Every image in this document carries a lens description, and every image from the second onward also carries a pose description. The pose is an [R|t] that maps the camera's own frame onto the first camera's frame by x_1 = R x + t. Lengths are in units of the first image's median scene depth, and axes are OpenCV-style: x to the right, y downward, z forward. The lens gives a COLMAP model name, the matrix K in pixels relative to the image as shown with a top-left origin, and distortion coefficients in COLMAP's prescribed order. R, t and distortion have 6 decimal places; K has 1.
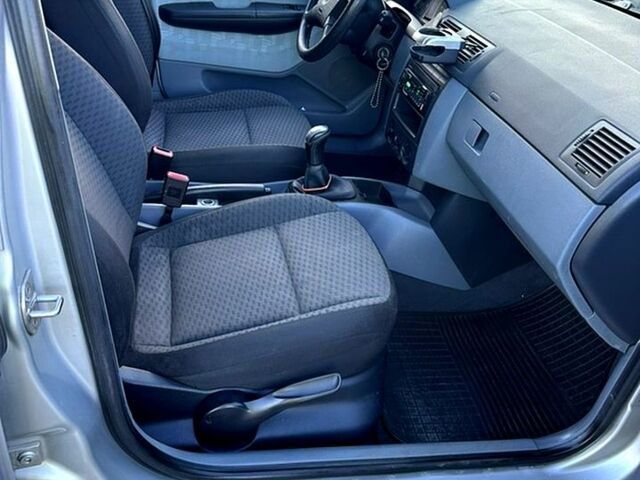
lens RADIAL K [[574.2, 0, 320.0], [0, 574.2, 240.0], [0, 0, 1]] dist [0.159969, -0.302753]
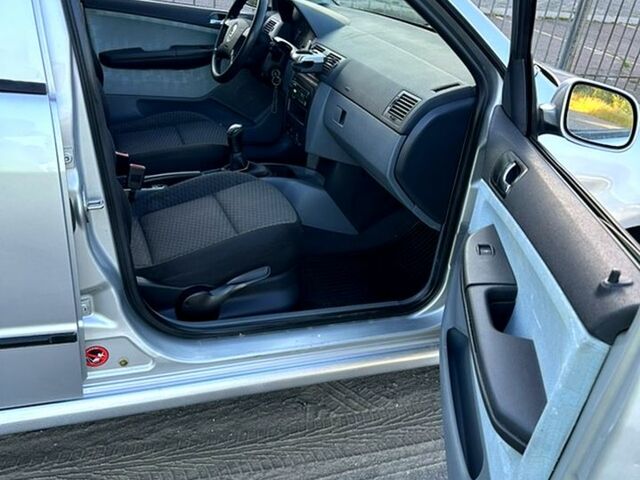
lens RADIAL K [[574.2, 0, 320.0], [0, 574.2, 240.0], [0, 0, 1]] dist [0.159969, -0.302753]
pose [[0.984318, -0.118011, 0.131120, -0.017912], [0.127300, 0.989742, -0.064852, 0.201969], [-0.122122, 0.080526, 0.989243, -0.400097]]
